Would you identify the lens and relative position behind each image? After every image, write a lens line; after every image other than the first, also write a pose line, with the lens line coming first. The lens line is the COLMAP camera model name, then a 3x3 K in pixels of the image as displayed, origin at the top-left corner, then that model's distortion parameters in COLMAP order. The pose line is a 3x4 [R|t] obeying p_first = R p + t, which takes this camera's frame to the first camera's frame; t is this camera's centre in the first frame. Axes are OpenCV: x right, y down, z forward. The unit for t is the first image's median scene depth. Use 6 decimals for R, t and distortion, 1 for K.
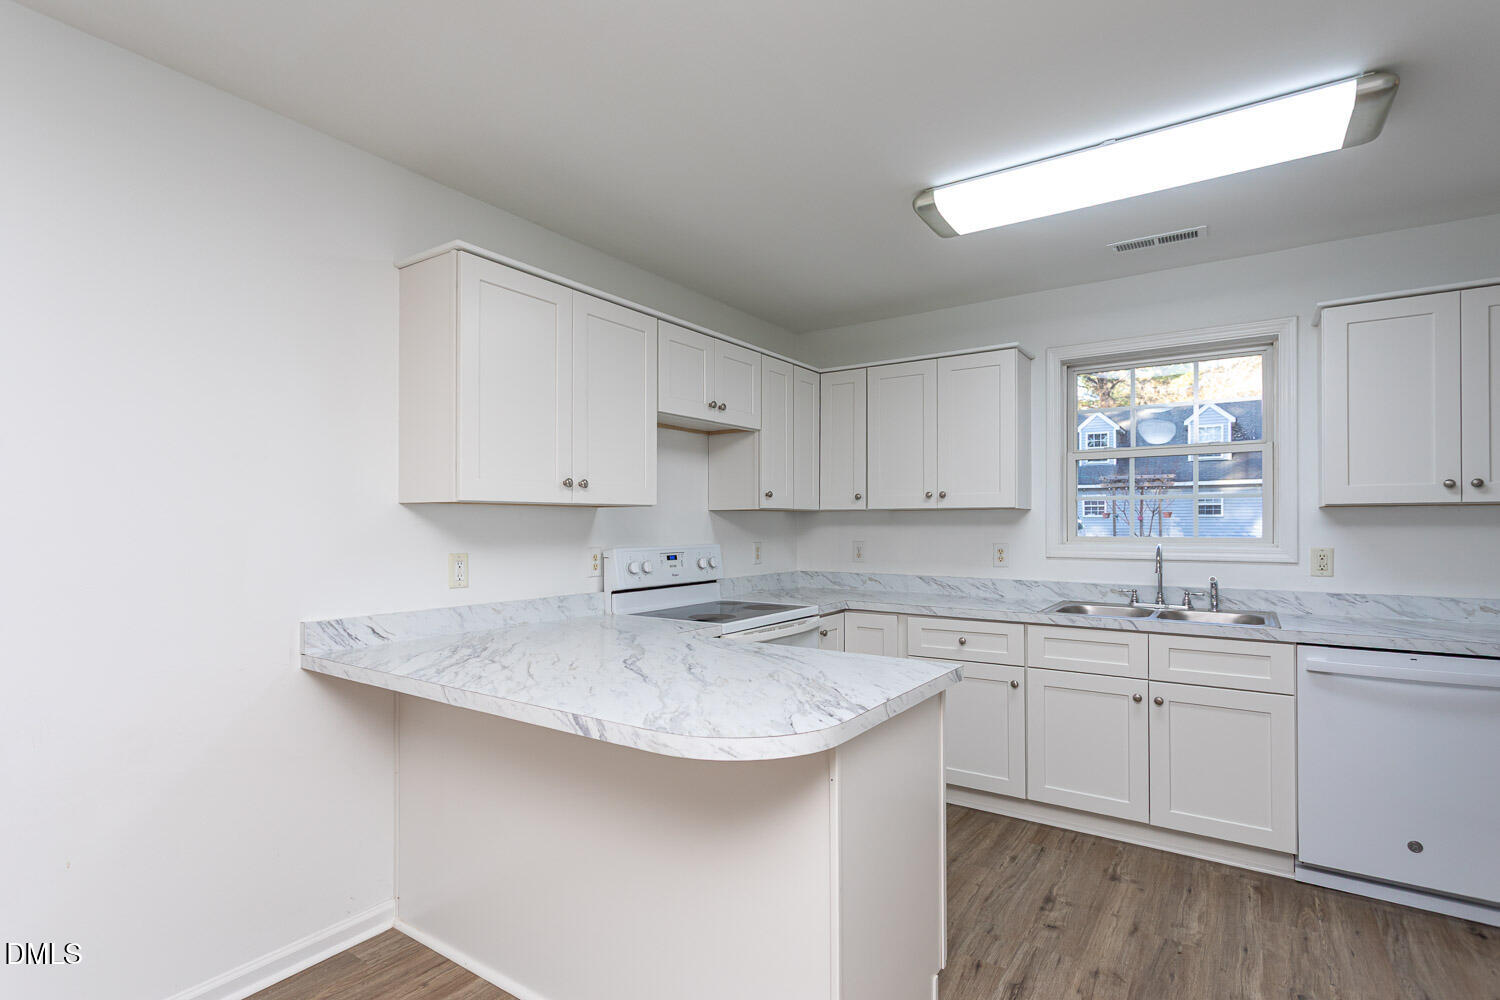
lens RADIAL K [[727.6, 0, 743.4], [0, 727.6, 519.7], [0, 0, 1]] dist [0.003176, 0.000200]
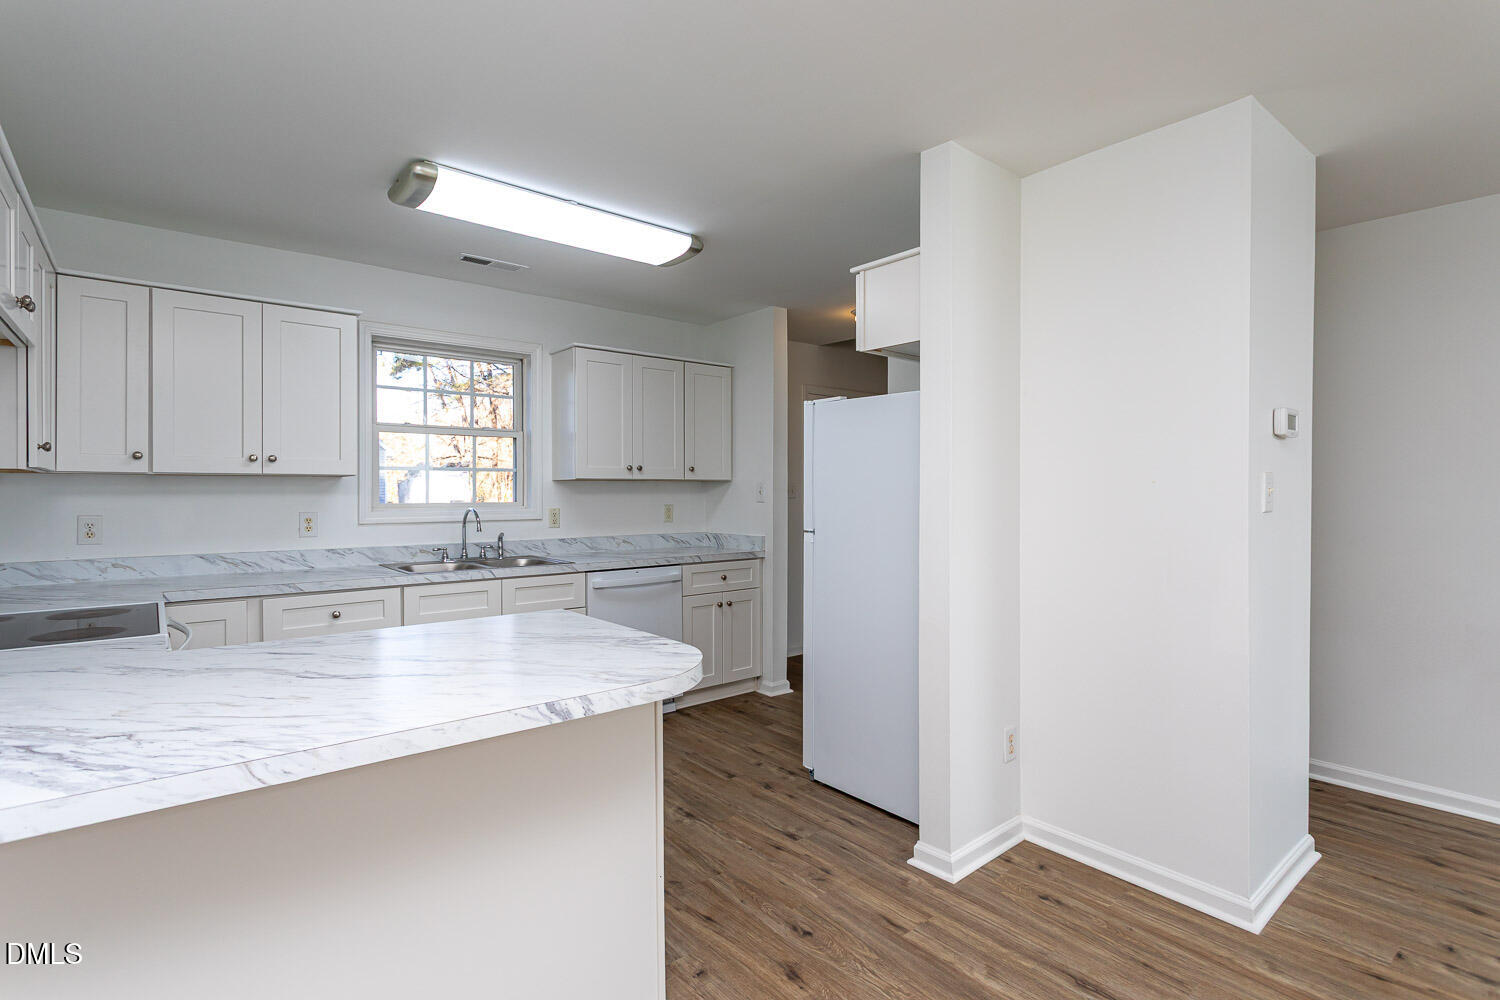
lens RADIAL K [[716.8, 0, 730.9], [0, 716.8, 496.0], [0, 0, 1]] dist [-0.000208, 0.000242]
pose [[0.285762, -0.004924, 0.958288, -0.449159], [-0.005492, 0.999962, 0.006775, 0.002463], [-0.958285, -0.007199, 0.285724, 0.237357]]
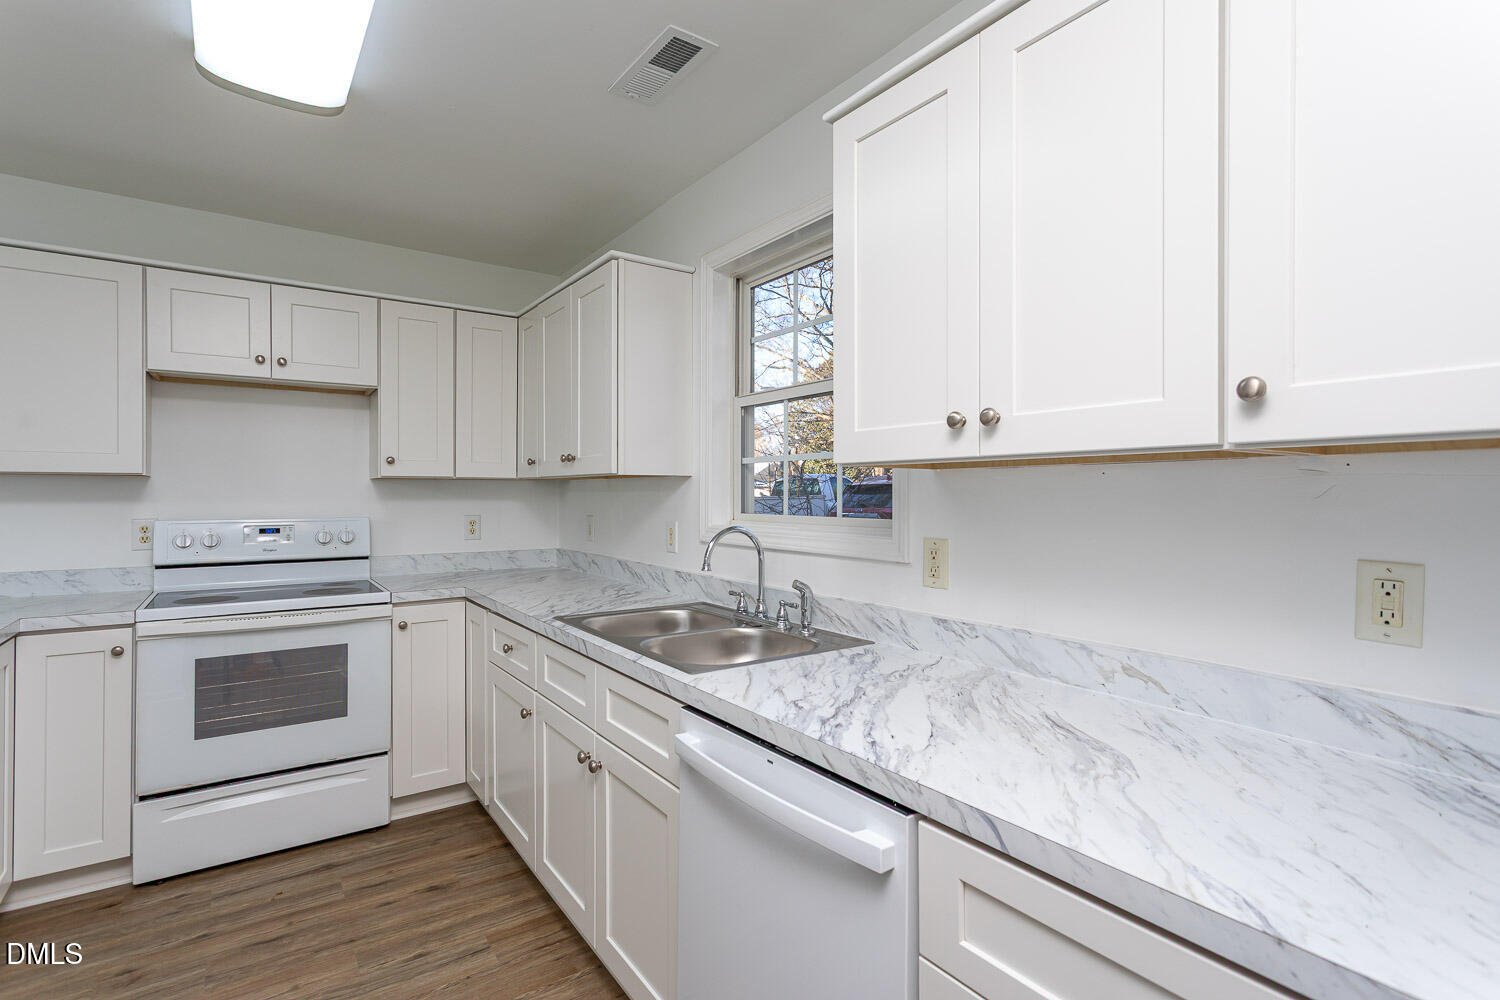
lens RADIAL K [[713.7, 0, 748.6], [0, 713.7, 482.9], [0, 0, 1]] dist [0.000148, 0.000119]
pose [[0.937808, -0.001760, -0.347151, 0.801435], [-0.000414, 0.999981, -0.006187, -0.002770], [0.347155, 0.005946, 0.937789, 0.383237]]
